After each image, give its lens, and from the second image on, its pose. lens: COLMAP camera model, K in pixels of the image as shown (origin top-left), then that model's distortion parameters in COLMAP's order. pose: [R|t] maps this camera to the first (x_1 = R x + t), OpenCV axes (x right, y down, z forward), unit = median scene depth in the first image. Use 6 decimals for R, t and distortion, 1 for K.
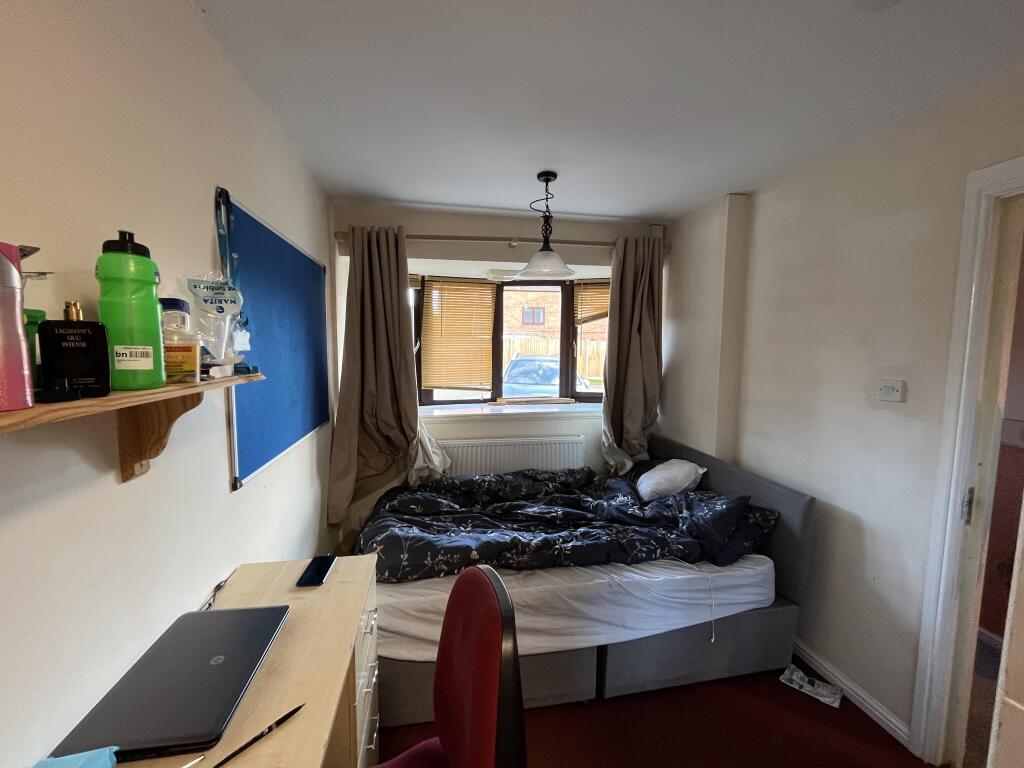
lens RADIAL K [[414.9, 0, 509.7], [0, 414.9, 383.5], [0, 0, 1]] dist [-0.003665, -0.000483]
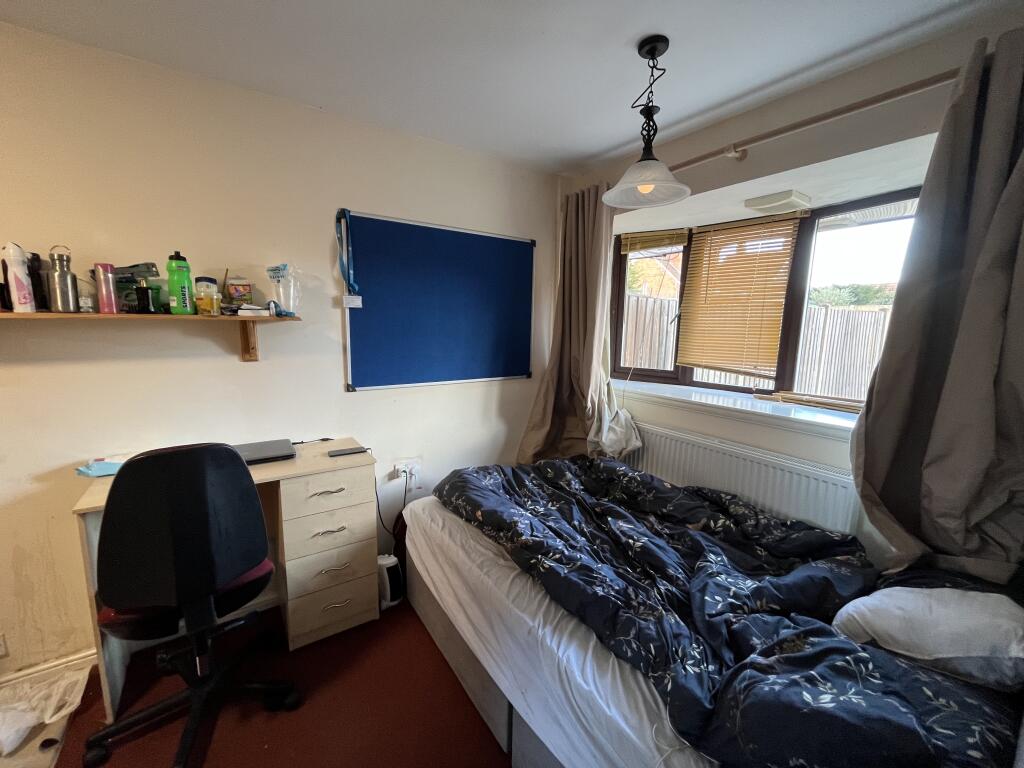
lens RADIAL K [[414.9, 0, 512.0], [0, 414.9, 384.0], [0, 0, 1]] dist [-0.000558, -0.000411]
pose [[0.408641, 0.137818, -0.902230, 0.770816], [-0.097033, 0.989491, 0.107199, -0.012132], [0.907523, 0.043740, 0.417719, 0.614851]]
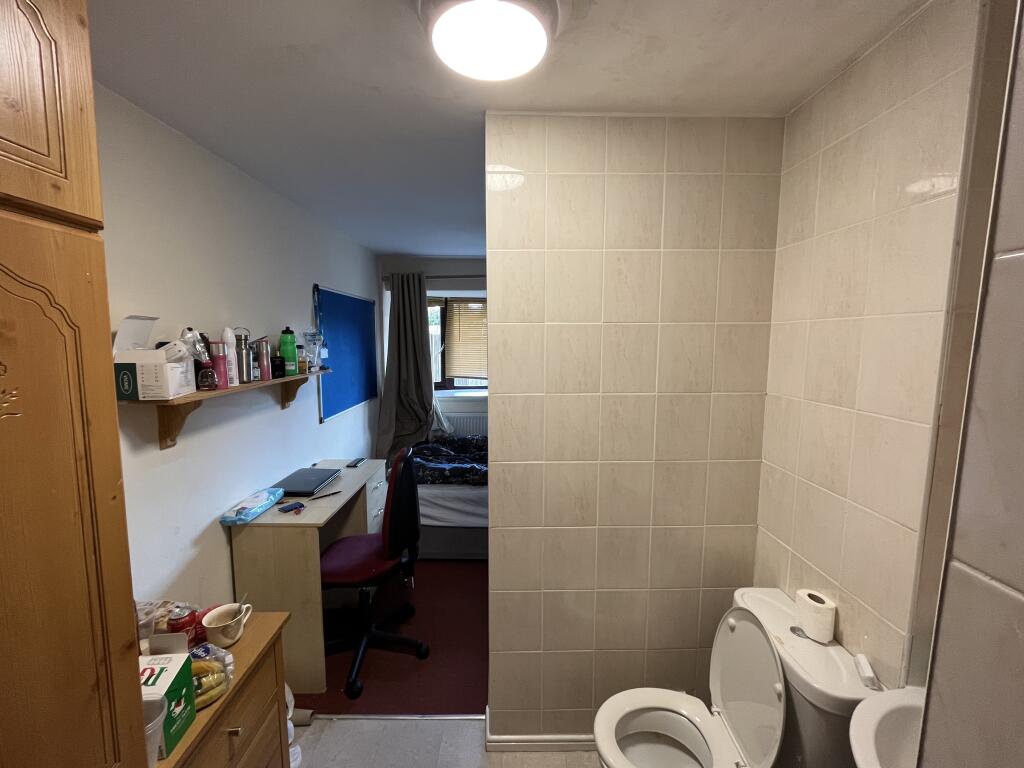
lens RADIAL K [[414.9, 0, 509.7], [0, 414.9, 383.5], [0, 0, 1]] dist [-0.003665, -0.000483]
pose [[0.984533, 0.014671, -0.174583, 0.453657], [-0.010643, 0.999656, 0.023984, -0.006547], [0.174875, -0.021755, 0.984350, -0.635826]]
